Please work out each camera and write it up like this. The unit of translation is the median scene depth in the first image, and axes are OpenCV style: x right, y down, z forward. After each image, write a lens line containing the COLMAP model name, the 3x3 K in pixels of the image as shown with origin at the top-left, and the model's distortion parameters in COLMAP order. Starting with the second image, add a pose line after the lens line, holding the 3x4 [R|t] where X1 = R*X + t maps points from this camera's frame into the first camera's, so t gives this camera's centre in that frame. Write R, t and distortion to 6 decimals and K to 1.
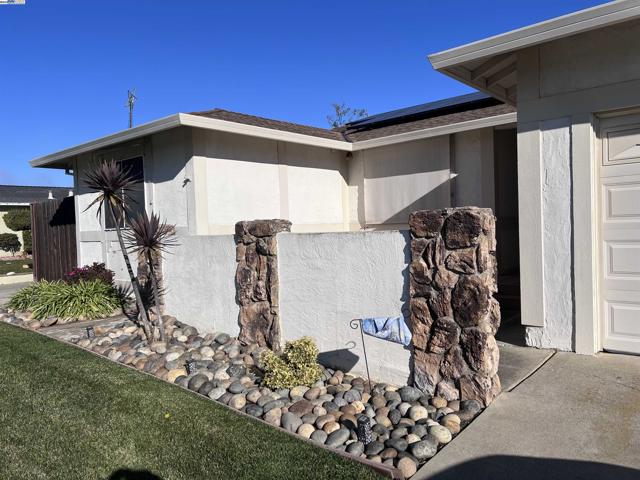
lens RADIAL K [[484.8, 0, 318.6], [0, 484.8, 237.5], [0, 0, 1]] dist [0.056441, -0.039410]
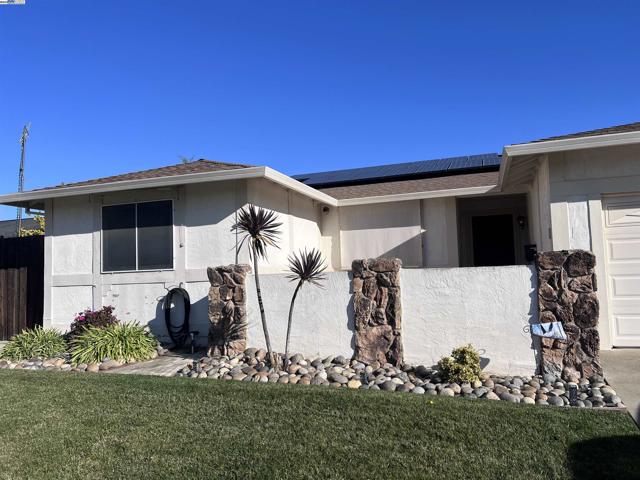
lens RADIAL K [[484.8, 0, 316.8], [0, 484.8, 240.3], [0, 0, 1]] dist [0.056441, -0.039410]
pose [[0.928487, 0.032816, 0.369912, -0.827740], [0.007252, 0.994296, -0.106410, 0.054292], [-0.371294, 0.101483, 0.922953, -0.101786]]
